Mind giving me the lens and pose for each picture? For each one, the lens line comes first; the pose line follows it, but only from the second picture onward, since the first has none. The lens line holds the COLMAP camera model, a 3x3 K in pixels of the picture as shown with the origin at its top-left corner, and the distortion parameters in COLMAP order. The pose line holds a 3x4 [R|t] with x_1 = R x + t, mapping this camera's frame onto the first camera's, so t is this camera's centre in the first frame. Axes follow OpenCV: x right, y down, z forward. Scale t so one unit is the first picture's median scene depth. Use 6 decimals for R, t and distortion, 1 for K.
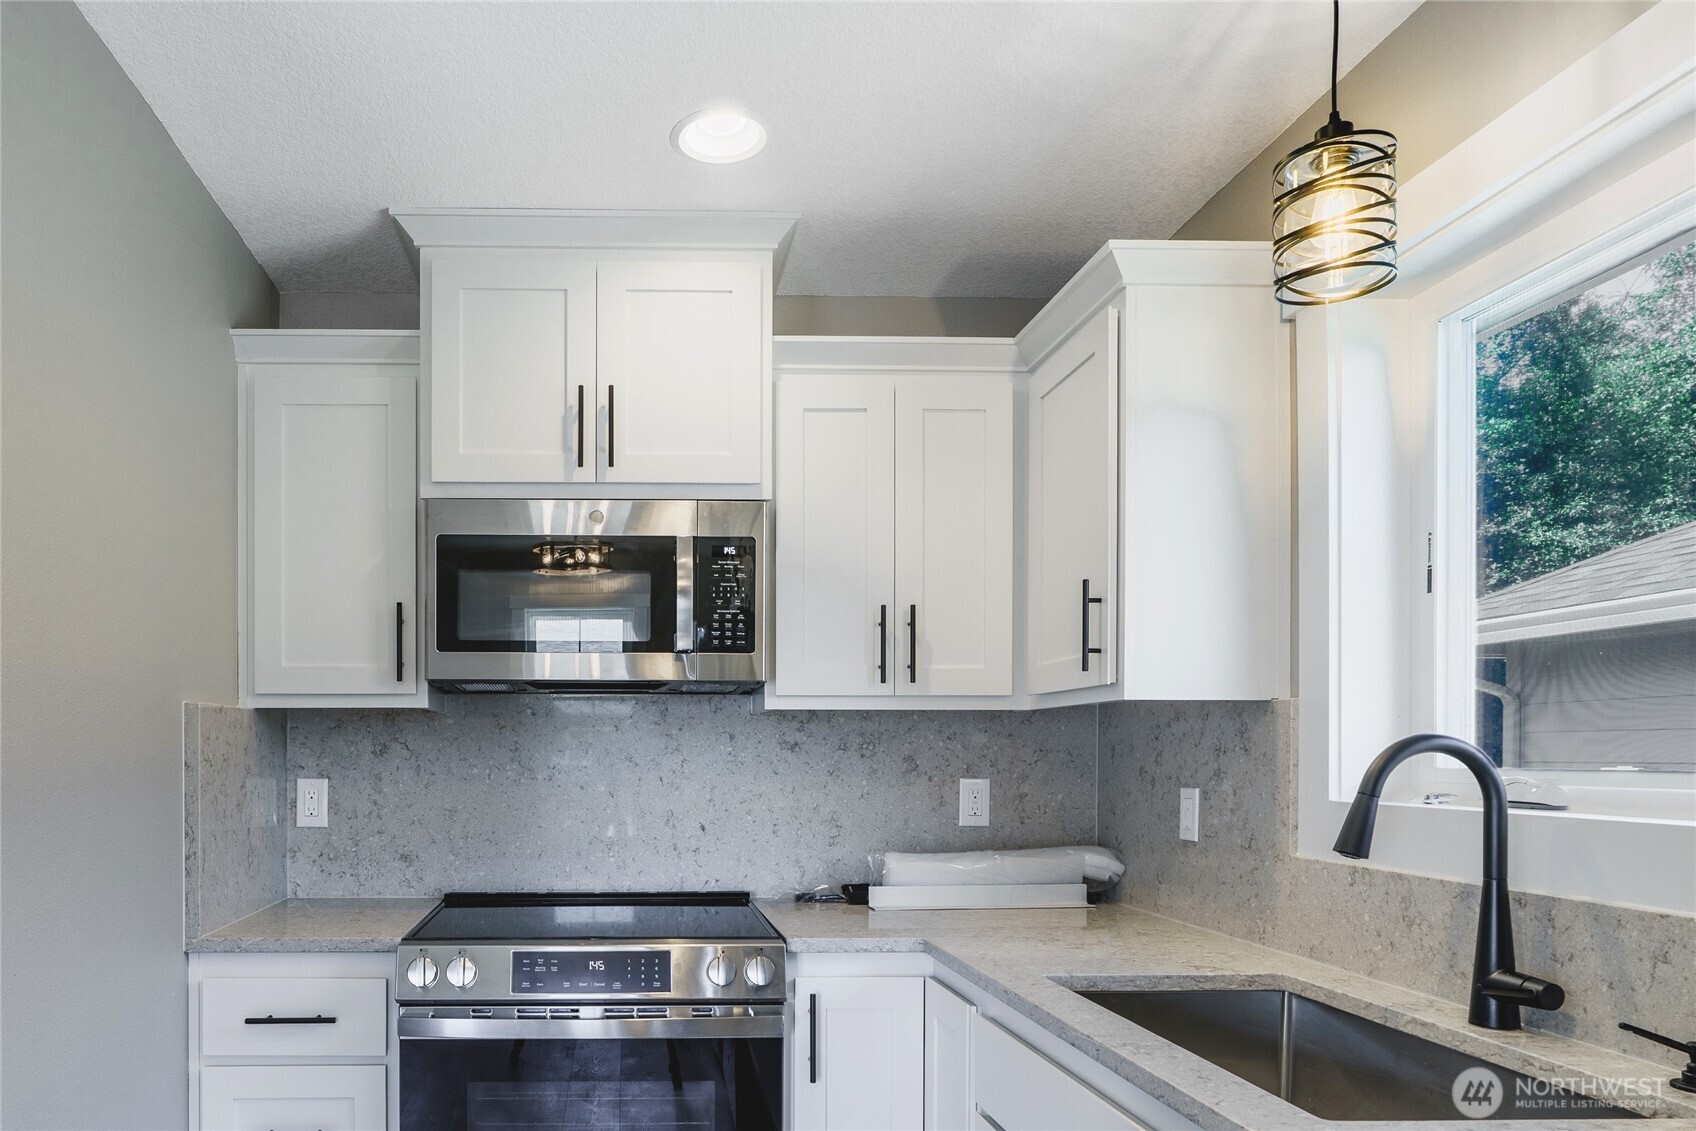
lens RADIAL K [[956.8, 0, 848.6], [0, 956.8, 747.7], [0, 0, 1]] dist [-0.013526, 0.000028]
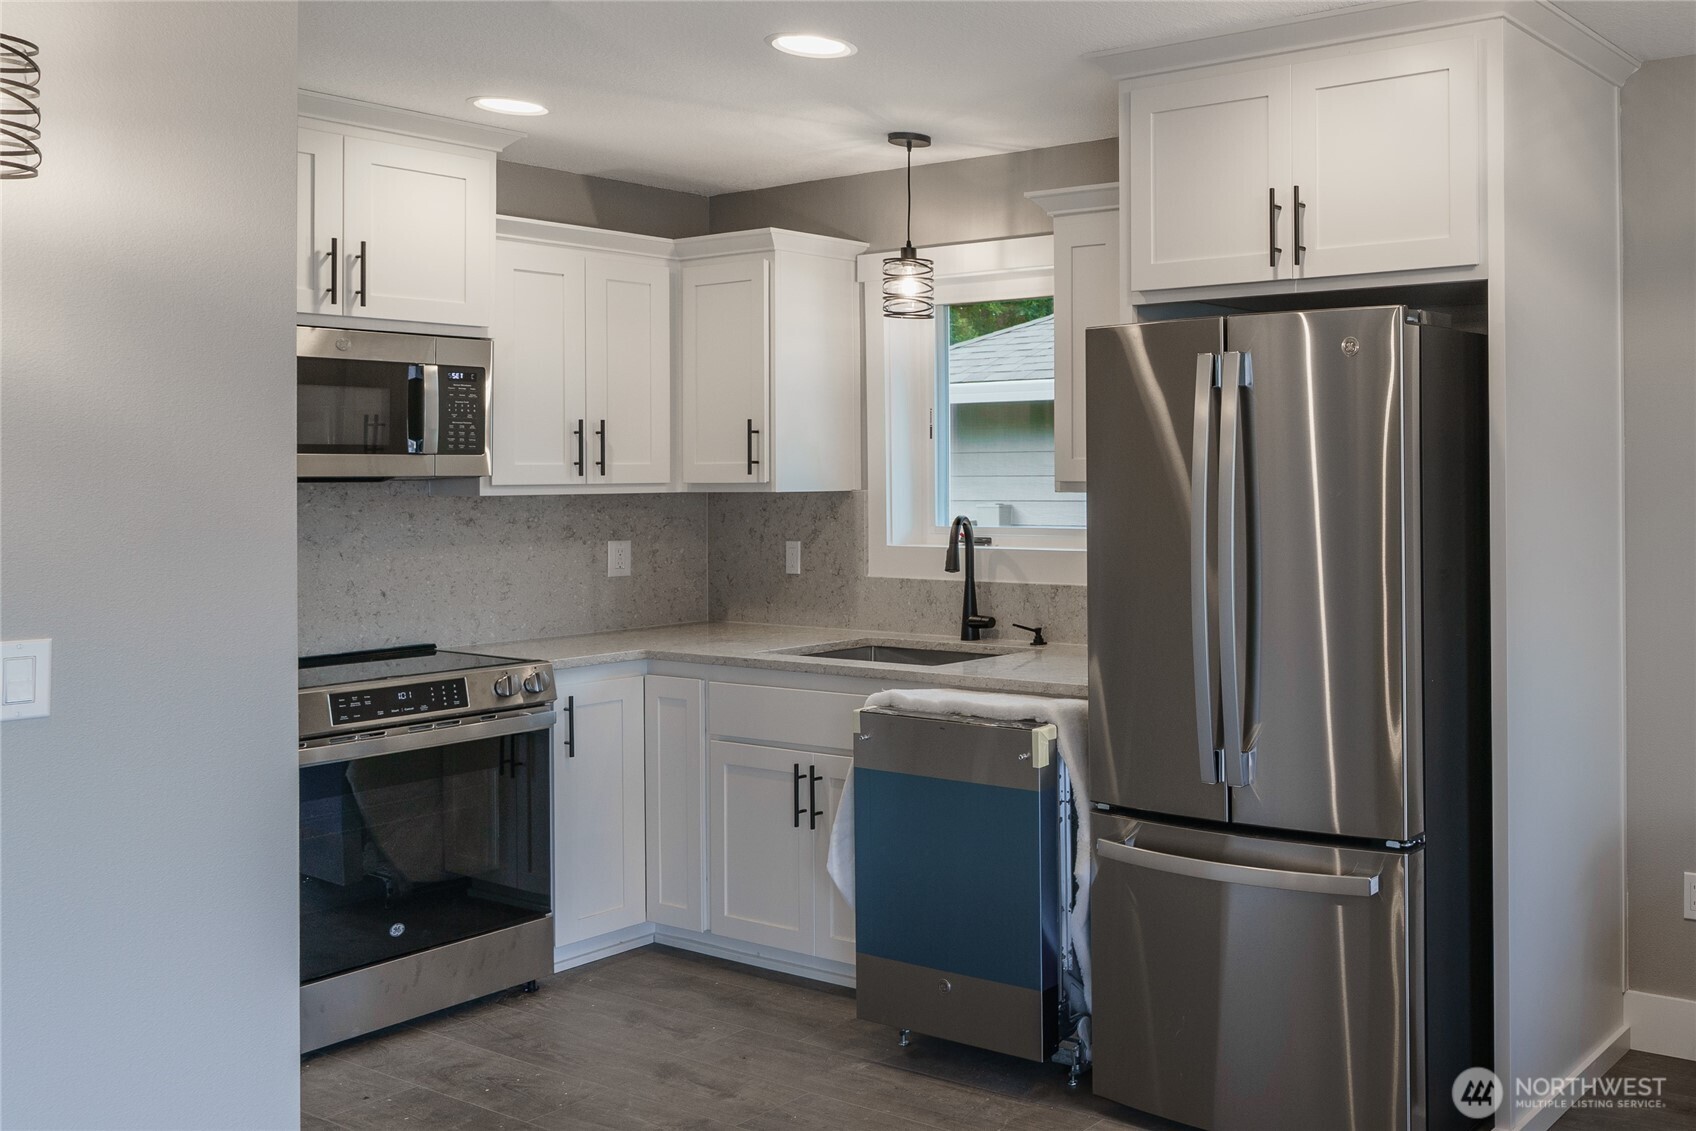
lens RADIAL K [[799.4, 0, 848.0], [0, 799.4, 565.5], [0, 0, 1]] dist [0.000138, 0.000611]
pose [[0.881035, -0.062491, 0.468905, -0.186912], [0.028954, 0.996501, 0.078402, -0.019060], [-0.472164, -0.055498, 0.879762, -0.218539]]
